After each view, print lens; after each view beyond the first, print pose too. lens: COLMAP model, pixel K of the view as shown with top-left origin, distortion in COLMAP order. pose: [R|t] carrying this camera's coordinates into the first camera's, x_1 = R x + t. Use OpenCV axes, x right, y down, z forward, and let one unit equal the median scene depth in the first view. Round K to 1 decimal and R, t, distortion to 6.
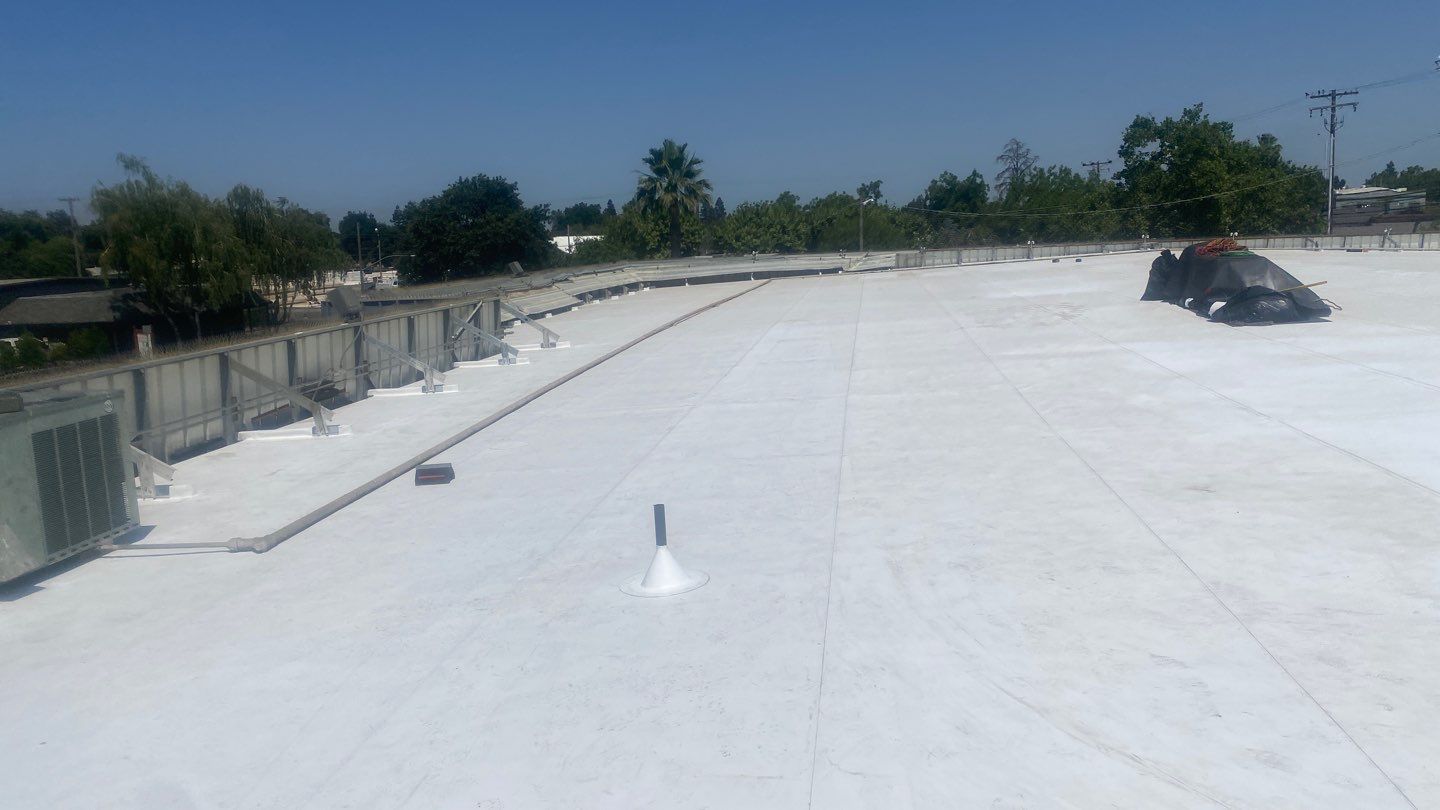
lens RADIAL K [[1094.1, 0, 751.9], [0, 1094.1, 407.4], [0, 0, 1]] dist [0.093782, -0.149589]
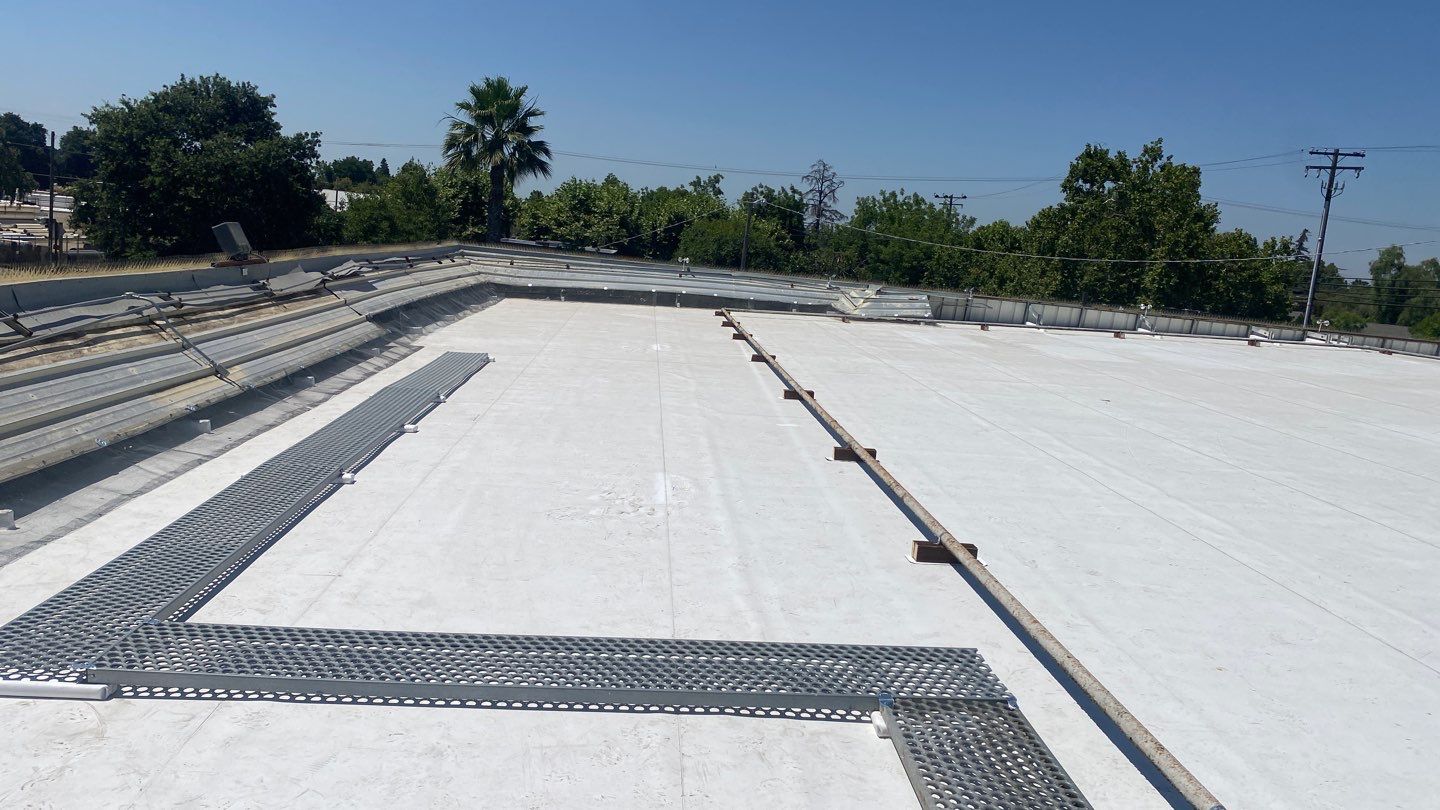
lens RADIAL K [[1103.0, 0, 694.9], [0, 1103.0, 394.1], [0, 0, 1]] dist [0.059646, -0.038340]
pose [[0.978991, 0.114762, 0.168540, -0.052206], [-0.113268, 0.993393, -0.018481, -0.037850], [-0.169547, -0.000997, 0.985522, 0.265116]]
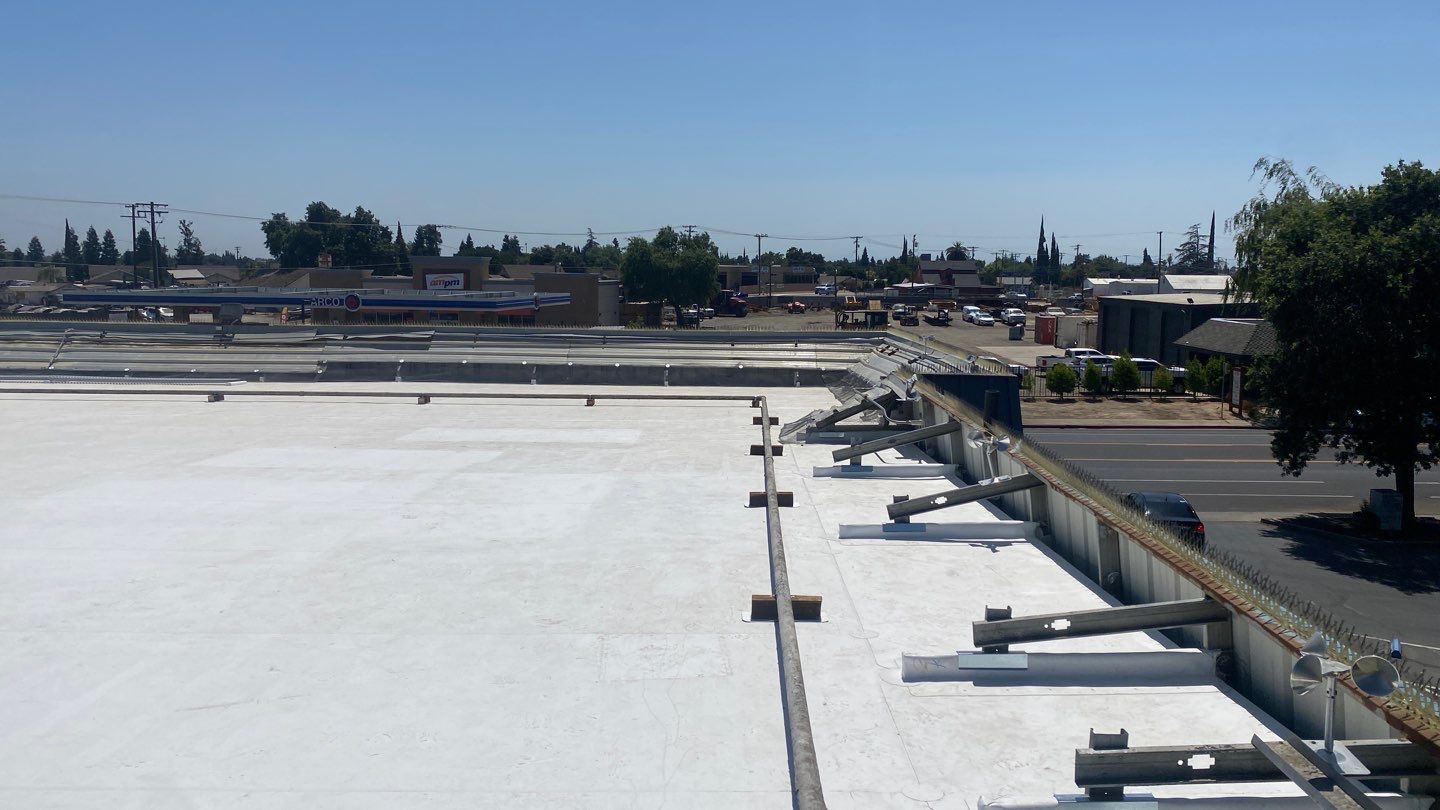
lens RADIAL K [[1095.7, 0, 715.5], [0, 1095.7, 408.5], [0, 0, 1]] dist [-0.000232, -0.005369]
pose [[0.096365, 0.166087, -0.981391, 0.243843], [-0.170071, 0.974228, 0.148175, -0.102385], [0.980709, 0.152627, 0.122128, 0.559417]]
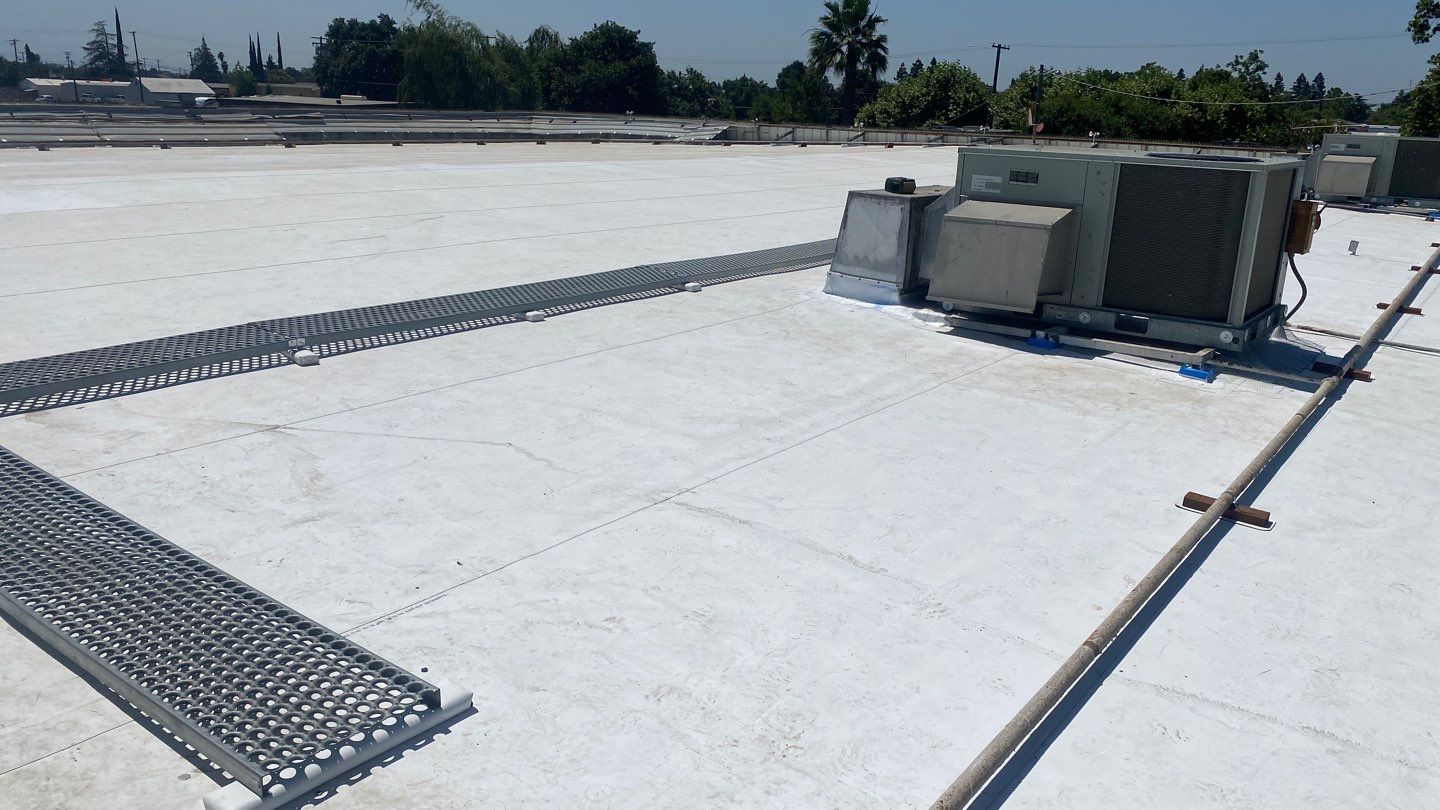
lens RADIAL K [[1101.8, 0, 743.8], [0, 1101.8, 403.4], [0, 0, 1]] dist [0.050883, -0.062451]
pose [[0.865853, 0.196293, -0.460181, 0.352881], [-0.143524, 0.978610, 0.147385, -0.034006], [0.479269, -0.061567, 0.875506, 0.142119]]
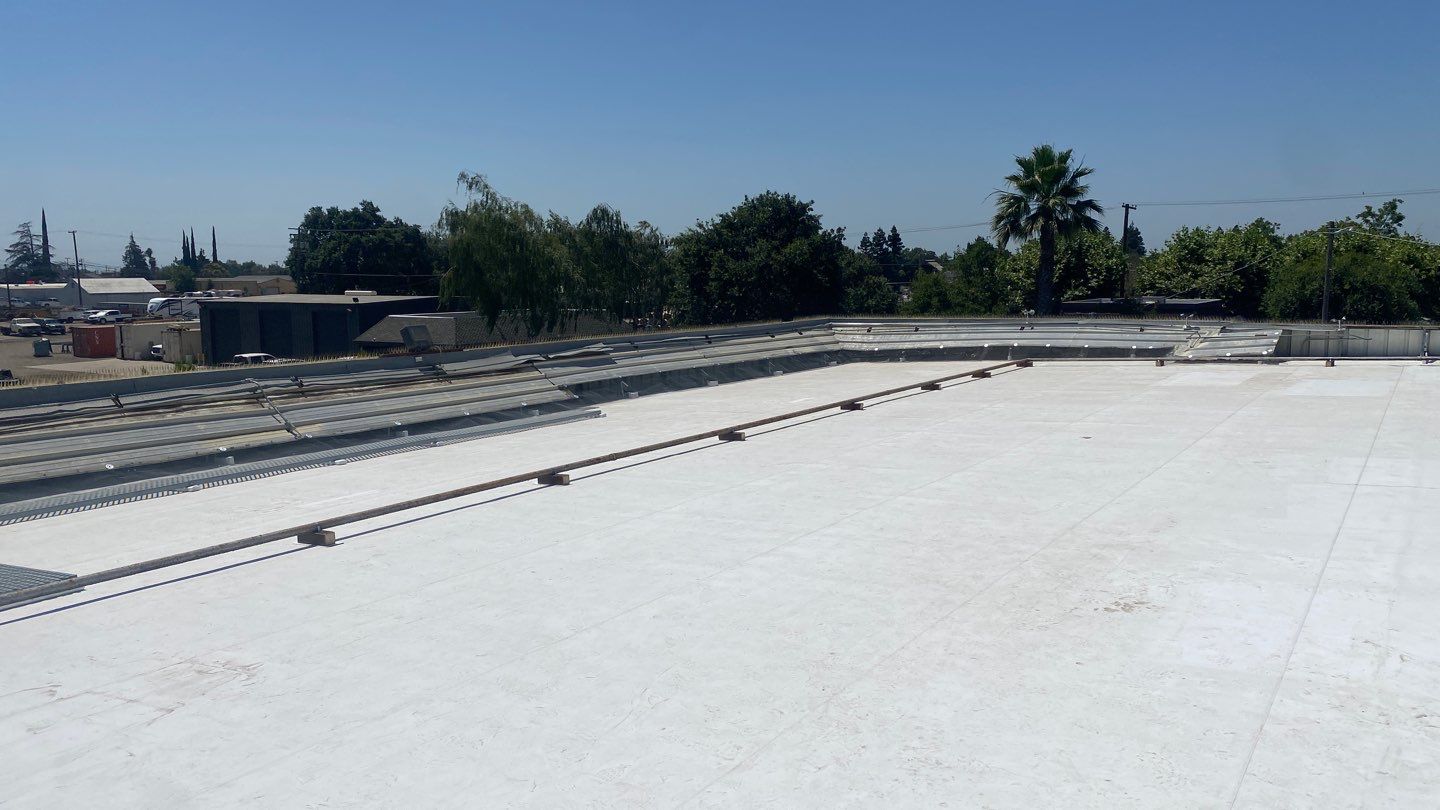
lens RADIAL K [[1094.1, 0, 751.9], [0, 1094.1, 407.4], [0, 0, 1]] dist [0.093782, -0.149589]
pose [[0.904095, 0.083791, -0.419037, 0.076867], [-0.093969, 0.995568, -0.003669, -0.047517], [0.416873, 0.042693, 0.907962, 0.257646]]
